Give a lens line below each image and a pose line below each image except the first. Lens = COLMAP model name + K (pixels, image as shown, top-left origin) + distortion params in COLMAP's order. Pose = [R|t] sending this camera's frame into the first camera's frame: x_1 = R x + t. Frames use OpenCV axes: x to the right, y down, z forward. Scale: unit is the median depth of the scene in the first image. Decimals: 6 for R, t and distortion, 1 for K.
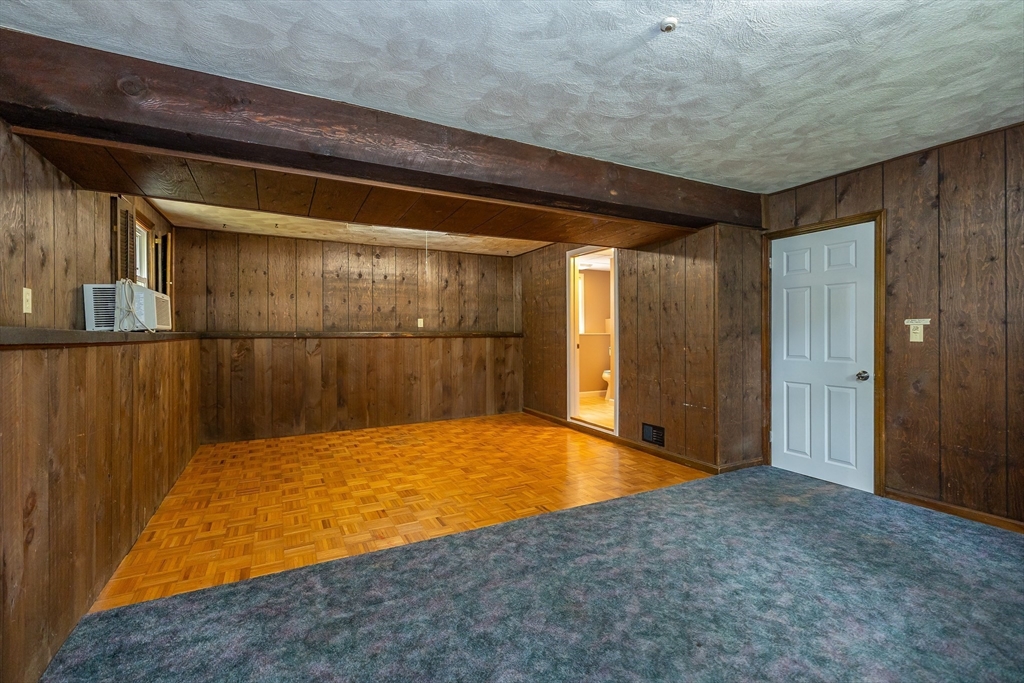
lens RADIAL K [[439.2, 0, 511.8], [0, 439.2, 336.2], [0, 0, 1]] dist [0.000337, 0.000657]
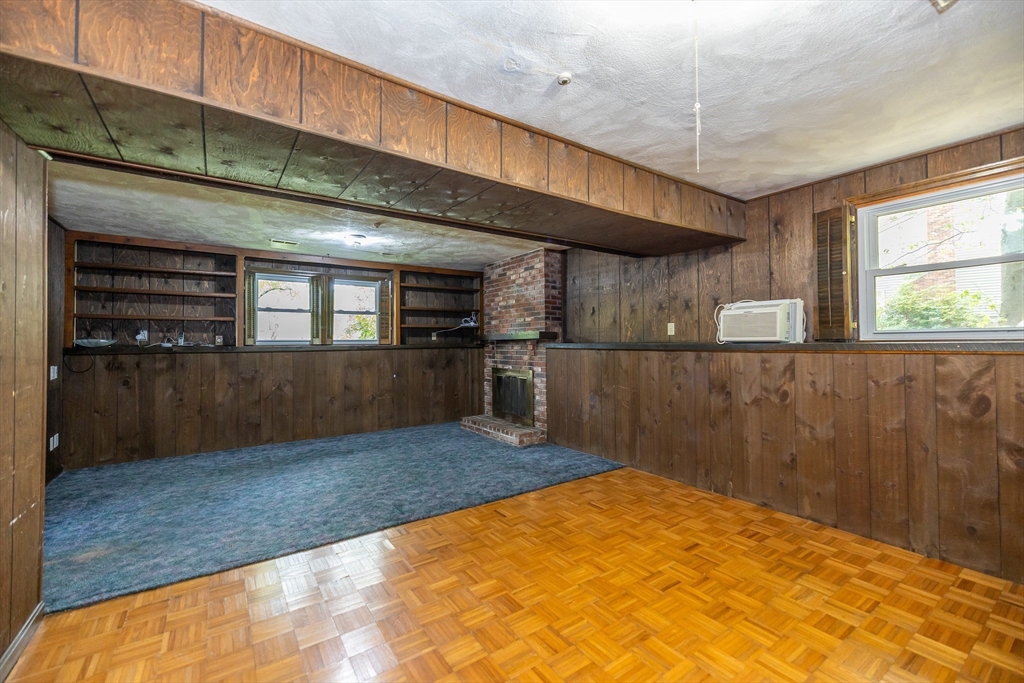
lens RADIAL K [[439.2, 0, 513.3], [0, 439.2, 336.1], [0, 0, 1]] dist [0.000337, 0.000657]
pose [[-0.992559, 0.011007, -0.121267, -0.068770], [0.012148, 0.999889, -0.008671, -0.028651], [0.121158, -0.010079, -0.992582, 2.306354]]
